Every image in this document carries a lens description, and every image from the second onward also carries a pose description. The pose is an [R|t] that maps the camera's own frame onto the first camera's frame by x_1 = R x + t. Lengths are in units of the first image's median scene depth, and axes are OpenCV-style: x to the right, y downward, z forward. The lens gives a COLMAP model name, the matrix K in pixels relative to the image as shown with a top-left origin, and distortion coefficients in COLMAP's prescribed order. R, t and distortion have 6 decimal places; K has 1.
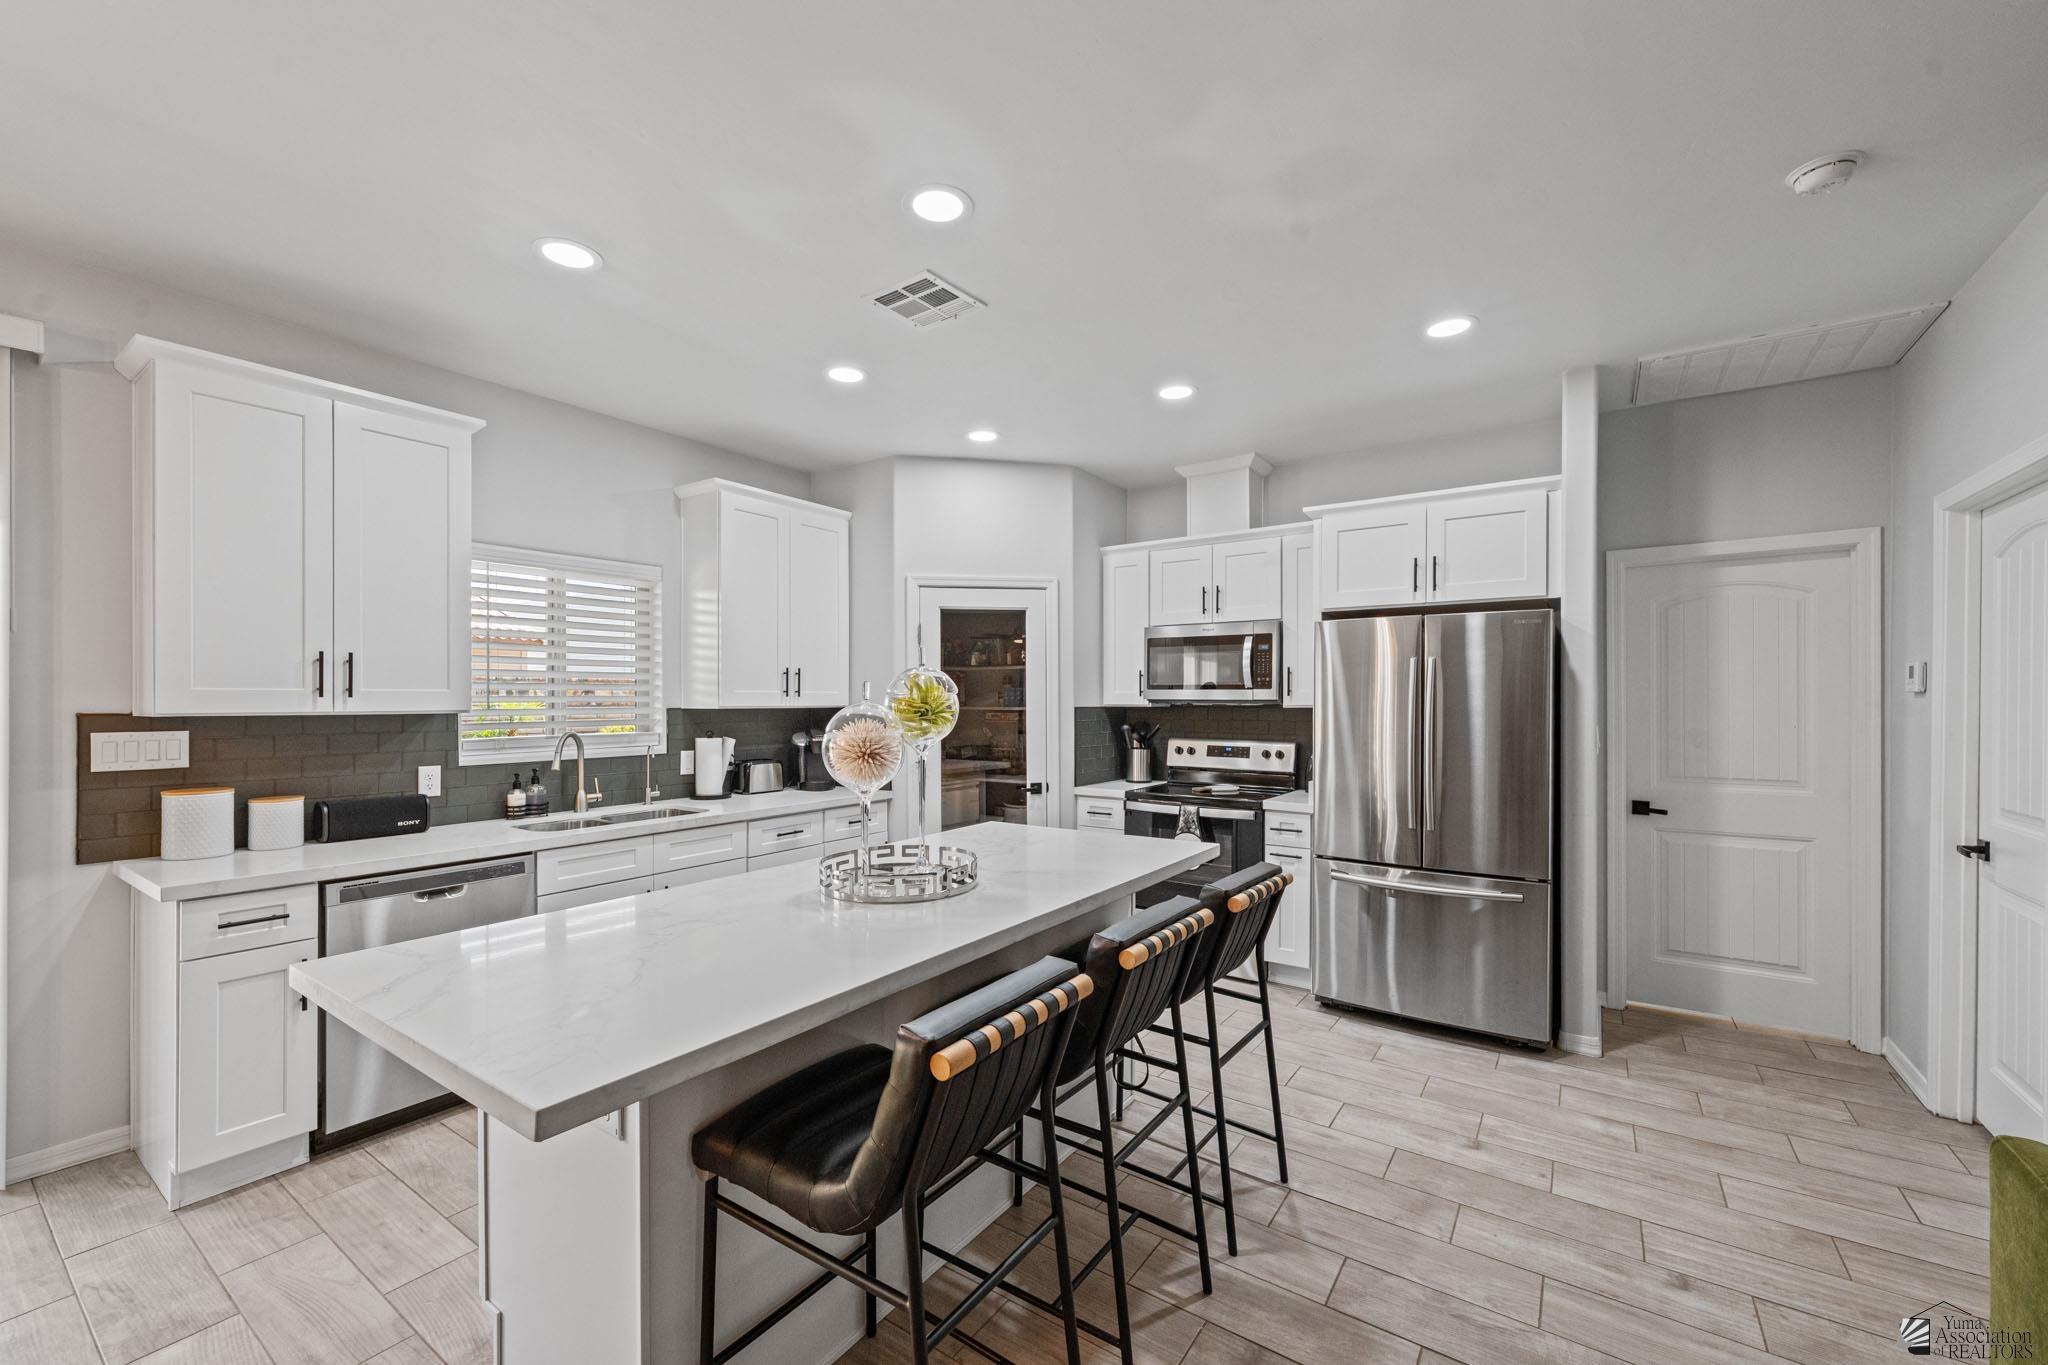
lens RADIAL K [[821.5, 0, 1021.2], [0, 821.5, 701.4], [0, 0, 1]] dist [0.001342, -0.000626]
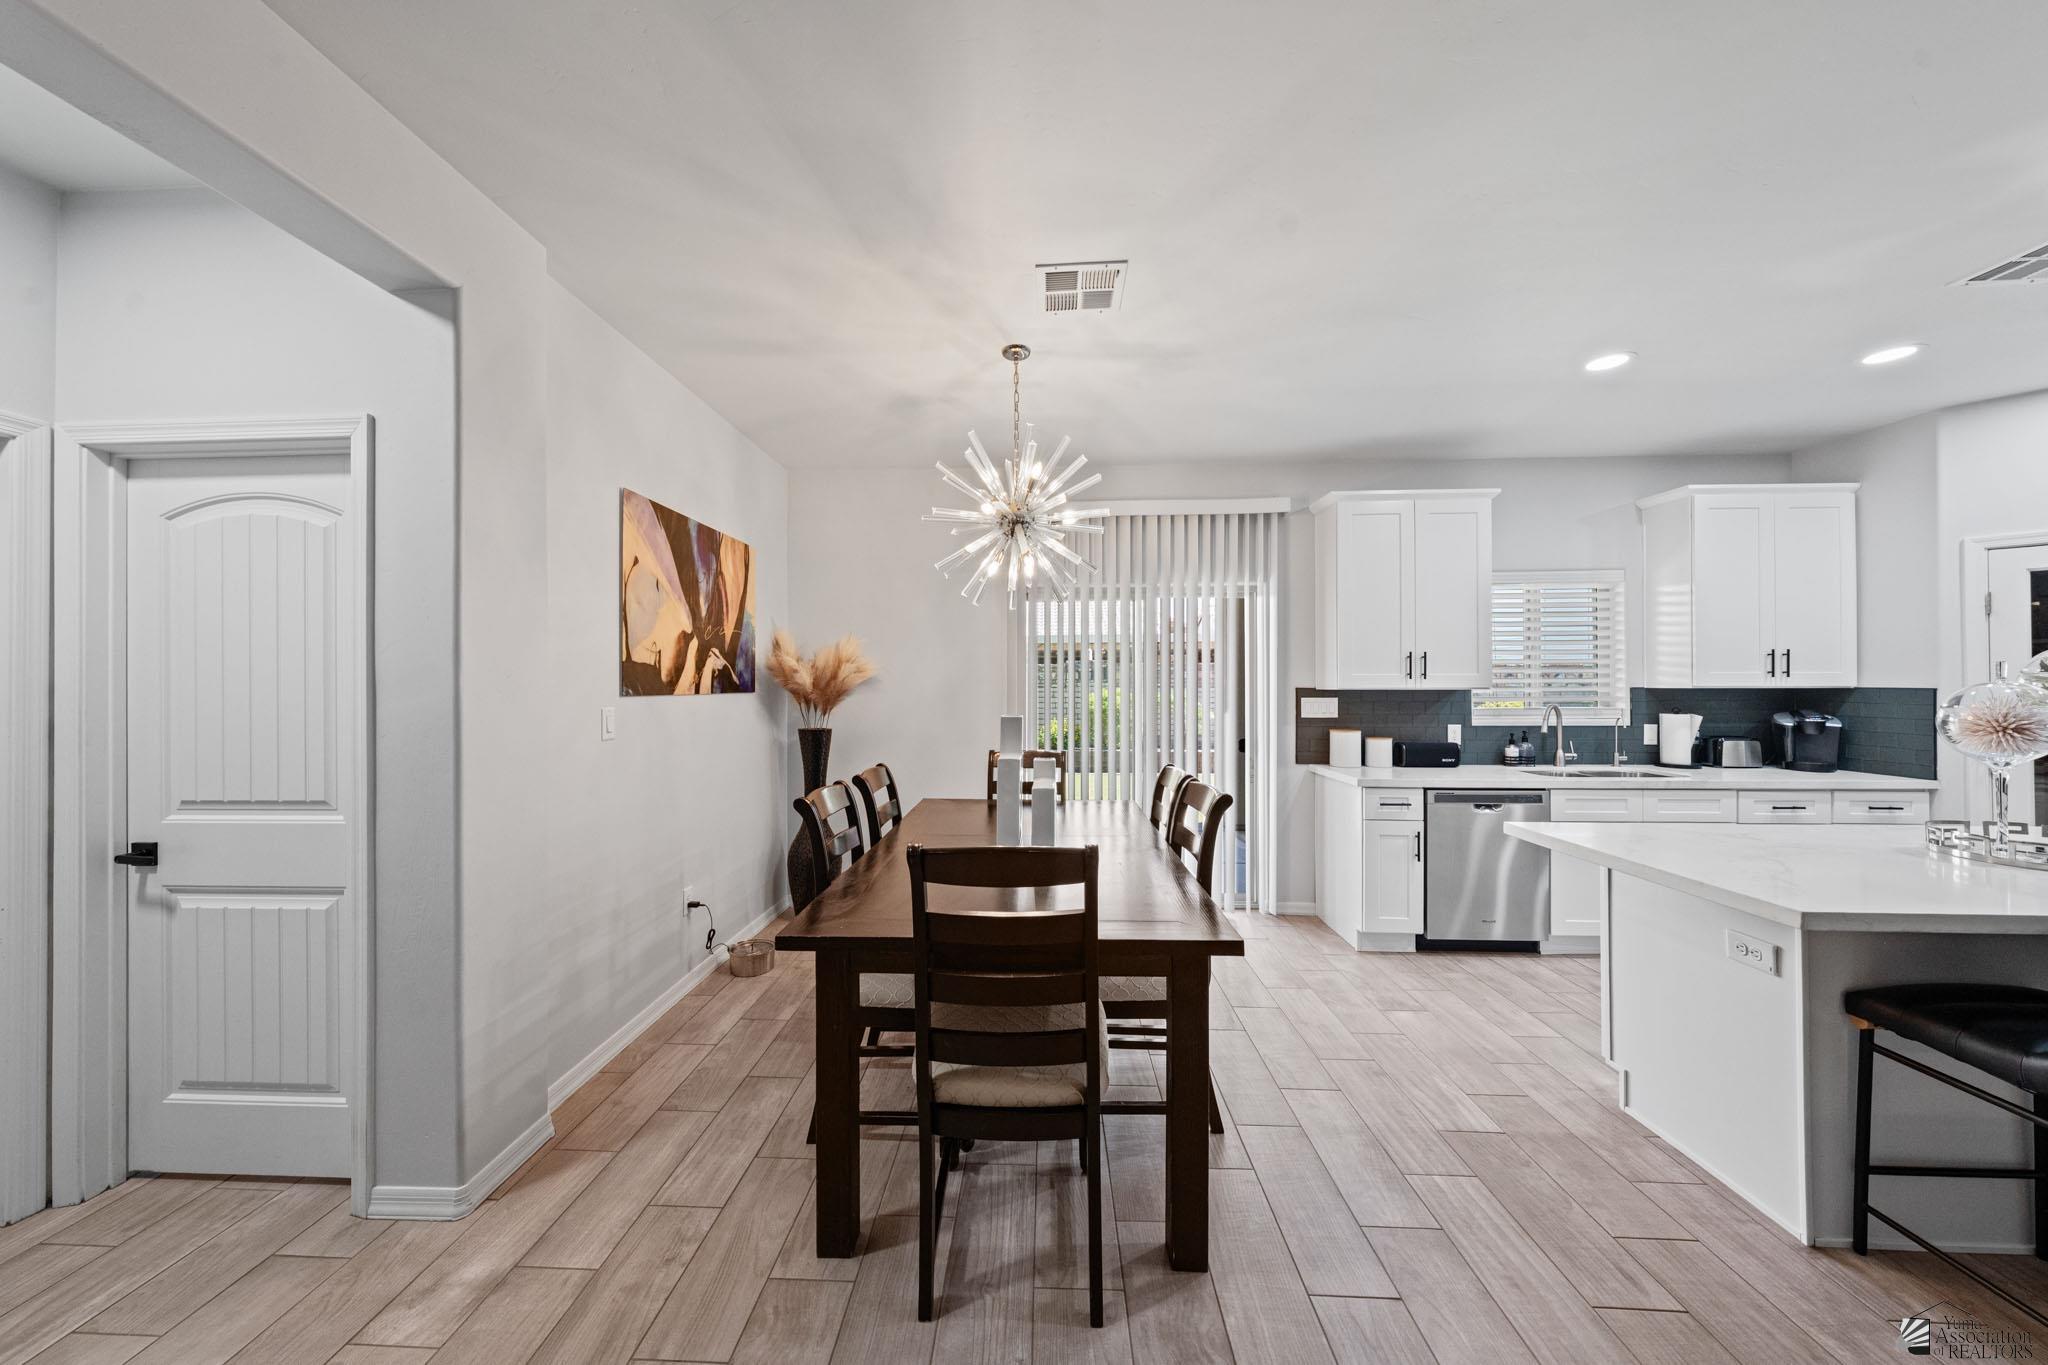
lens RADIAL K [[699.9, 0, 1007.6], [0, 699.9, 679.2], [0, 0, 1]] dist [-0.000724, 0.000556]
pose [[0.532415, -0.005372, -0.846466, -0.064252], [-0.000023, 0.999980, -0.006360, 0.003112], [0.846483, 0.003405, 0.532404, -0.356646]]
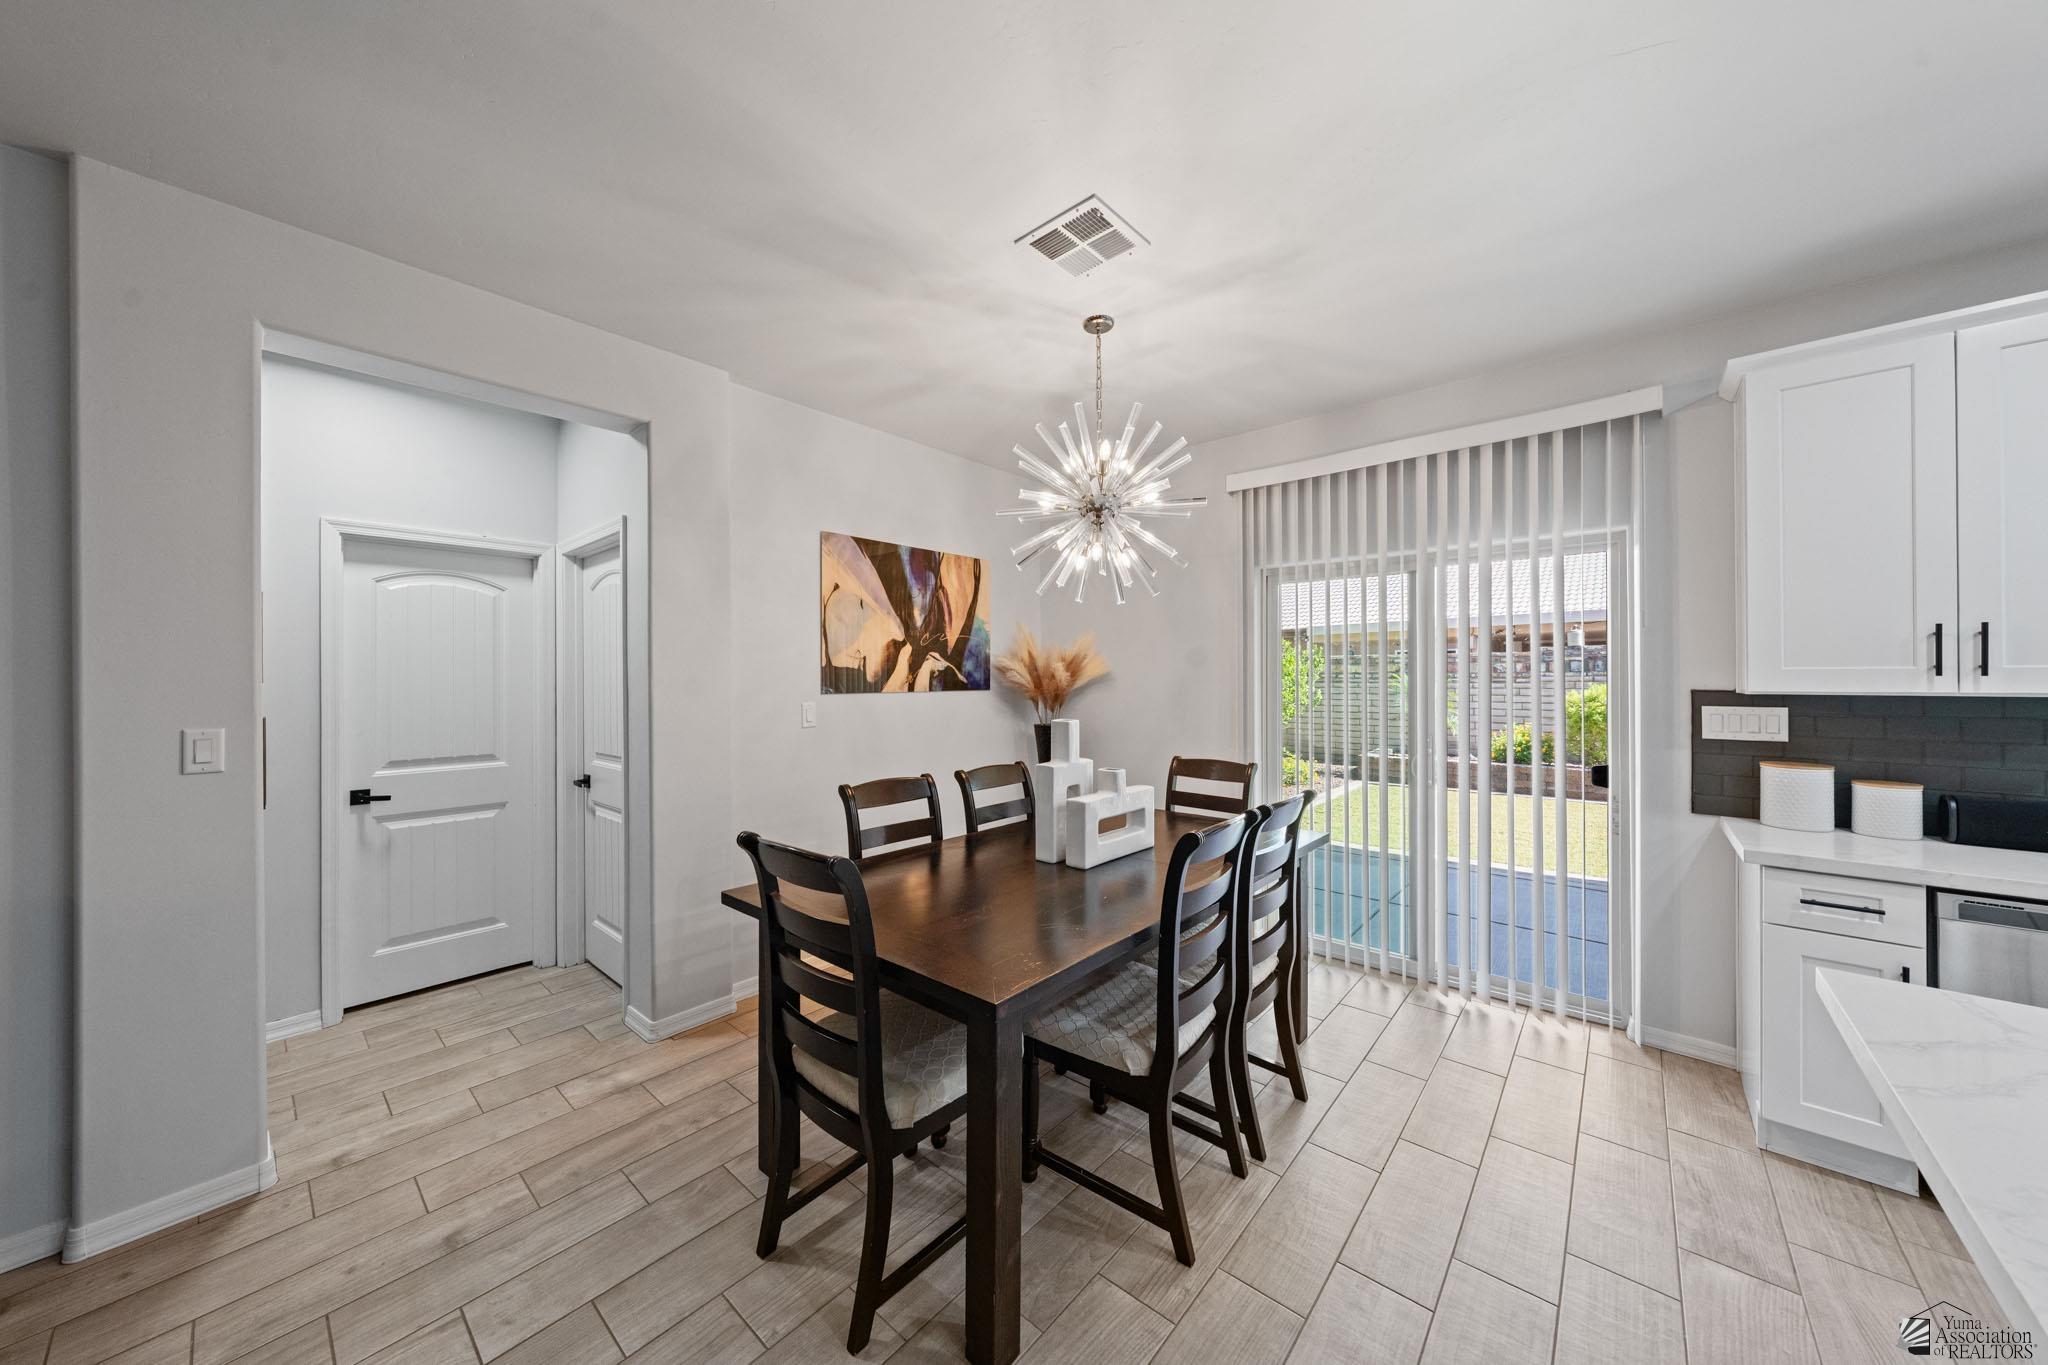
lens RADIAL K [[699.9, 0, 1003.9], [0, 699.9, 674.0], [0, 0, 1]] dist [-0.000724, 0.000556]
pose [[-0.120171, -0.003188, -0.992748, 0.008015], [0.003855, 0.999986, -0.003678, -0.006691], [0.992746, -0.004269, -0.120157, 0.077900]]
